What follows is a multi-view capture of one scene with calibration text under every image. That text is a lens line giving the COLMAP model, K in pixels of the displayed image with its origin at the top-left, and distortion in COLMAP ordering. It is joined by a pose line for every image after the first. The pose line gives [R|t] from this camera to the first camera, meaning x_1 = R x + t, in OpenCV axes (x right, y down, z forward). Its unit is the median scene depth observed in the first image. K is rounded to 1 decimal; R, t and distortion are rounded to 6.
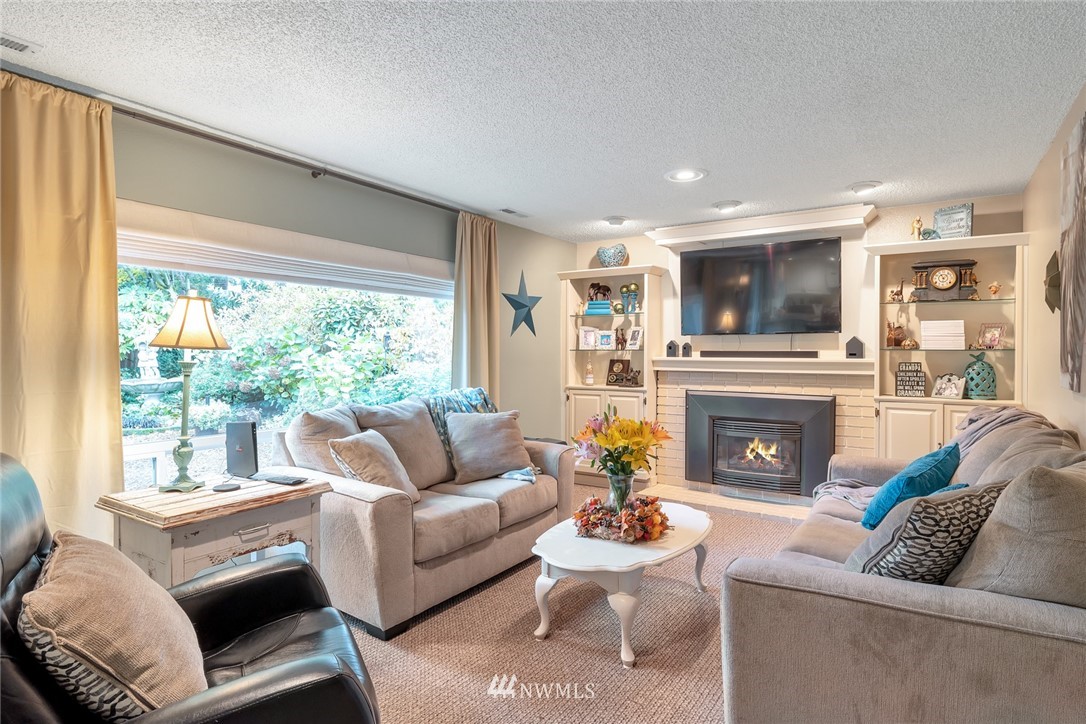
lens RADIAL K [[585.8, 0, 543.0], [0, 585.8, 362.0], [0, 0, 1]] dist [-0.002101, -0.000251]
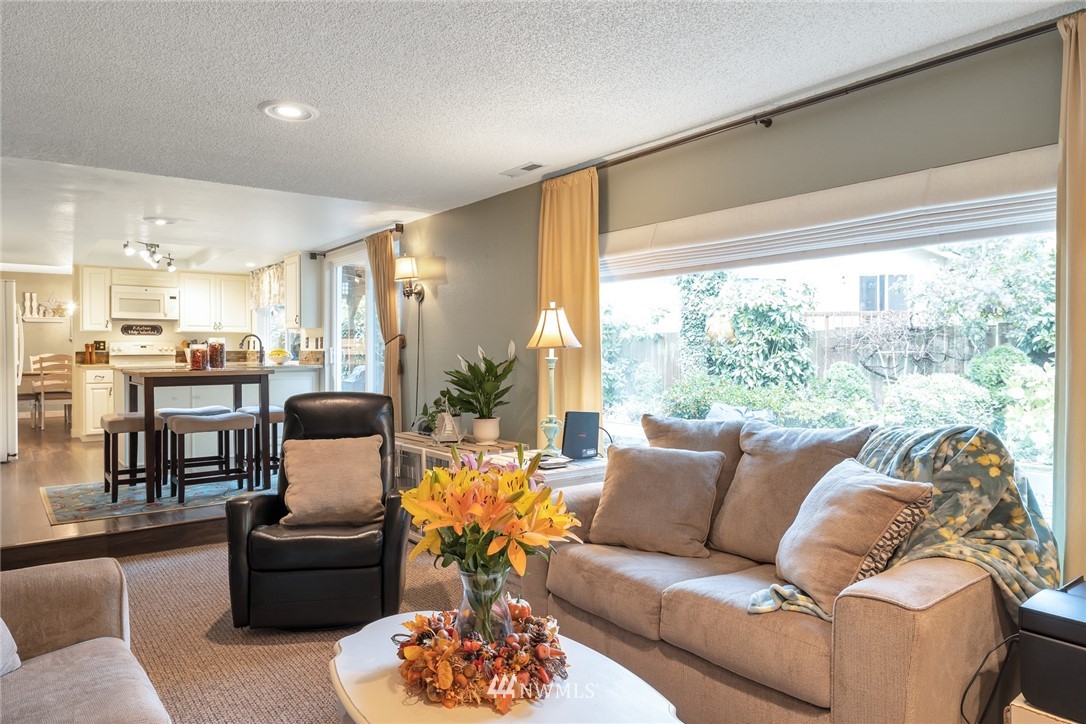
lens RADIAL K [[689.1, 0, 538.2], [0, 689.1, 357.4], [0, 0, 1]] dist [-0.001235, 0.000255]
pose [[-0.322879, 0.011139, -0.946375, 0.589828], [-0.011603, 0.999809, 0.015726, -0.016079], [0.946369, 0.016059, -0.322688, 1.012752]]
